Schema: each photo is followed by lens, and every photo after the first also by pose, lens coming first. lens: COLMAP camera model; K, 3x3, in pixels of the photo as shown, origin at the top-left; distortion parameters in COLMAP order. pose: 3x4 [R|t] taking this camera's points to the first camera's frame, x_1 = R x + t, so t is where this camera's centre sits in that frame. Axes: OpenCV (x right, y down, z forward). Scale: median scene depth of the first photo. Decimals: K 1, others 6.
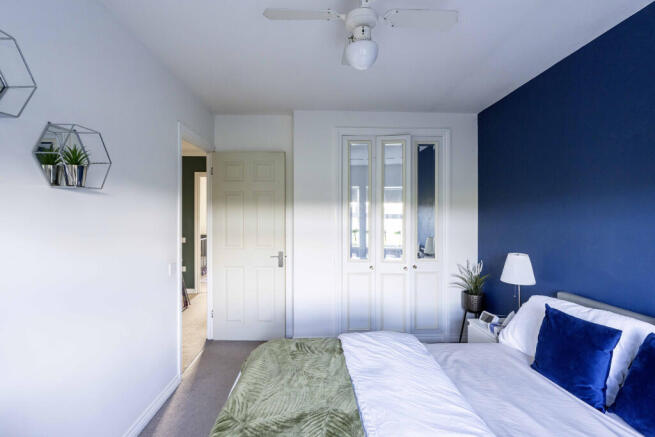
lens RADIAL K [[286.5, 0, 328.4], [0, 286.5, 217.0], [0, 0, 1]] dist [-0.000142, 0.000330]
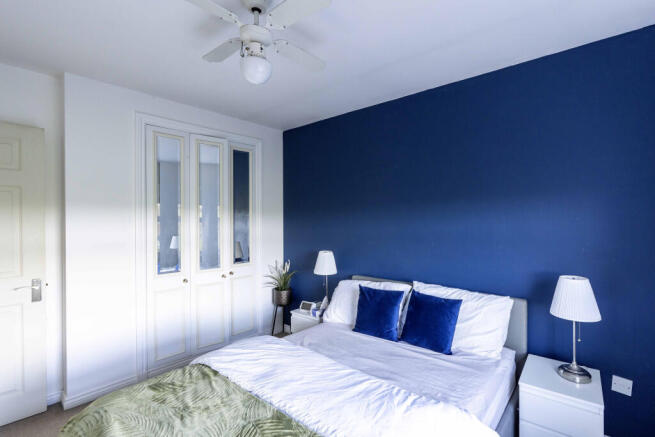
lens RADIAL K [[306.2, 0, 328.2], [0, 306.2, 217.9], [0, 0, 1]] dist [-0.003835, 0.003120]
pose [[0.686243, -0.006404, 0.727344, -0.372373], [0.006368, 0.999976, 0.002797, -0.028779], [-0.727345, 0.002712, 0.686267, 0.048033]]
